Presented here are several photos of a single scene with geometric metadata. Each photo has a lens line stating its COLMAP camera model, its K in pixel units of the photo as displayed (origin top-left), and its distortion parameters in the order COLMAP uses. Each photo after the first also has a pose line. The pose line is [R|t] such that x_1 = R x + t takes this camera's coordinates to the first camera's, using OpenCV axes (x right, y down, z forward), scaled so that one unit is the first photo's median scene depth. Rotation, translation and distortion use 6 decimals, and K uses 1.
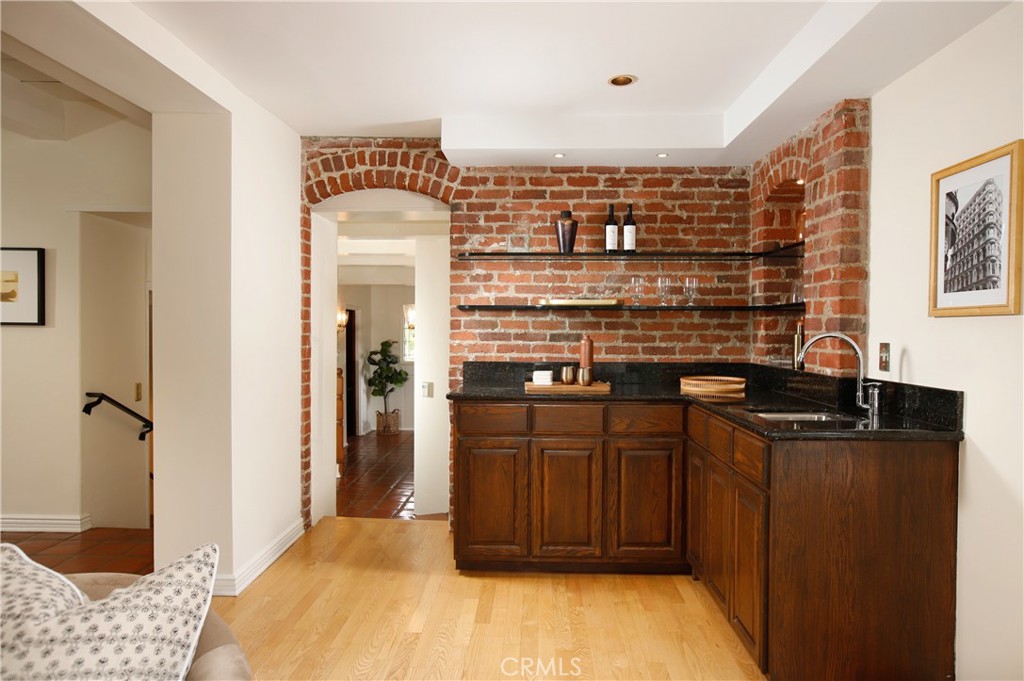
lens RADIAL K [[662.2, 0, 512.0], [0, 662.2, 340.5], [0, 0, 1]] dist [0.004414, 0.003136]
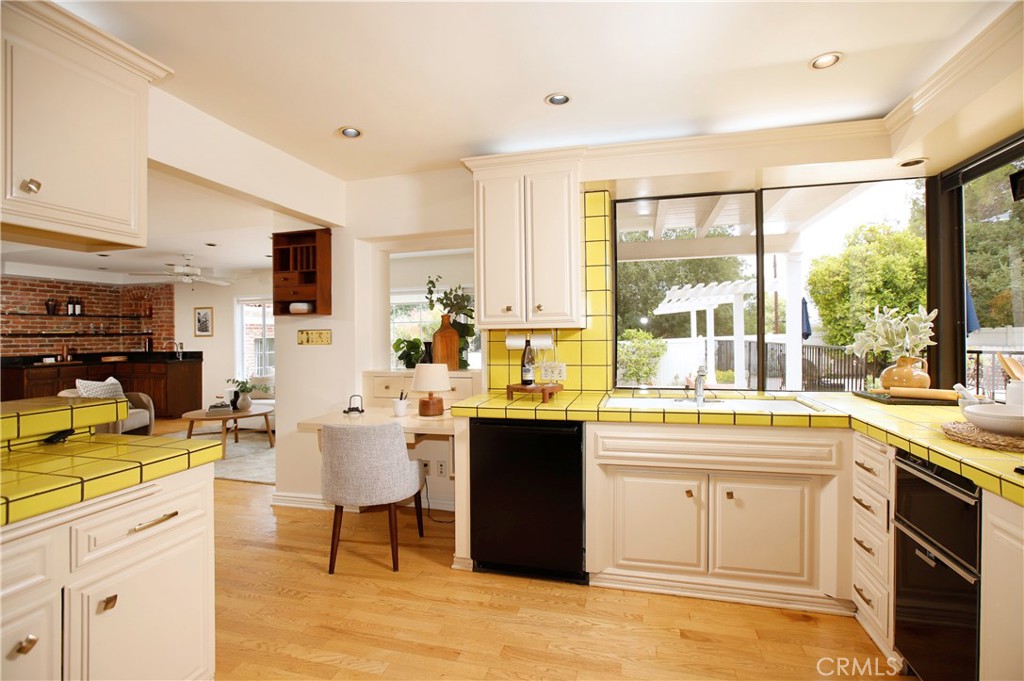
lens RADIAL K [[468.4, 0, 512.0], [0, 468.4, 340.5], [0, 0, 1]] dist [-0.060437, 0.022580]
pose [[0.247010, -0.023566, 0.968726, -1.193491], [0.035562, 0.999251, 0.015241, 0.013494], [-0.968360, 0.030685, 0.247663, -1.218899]]
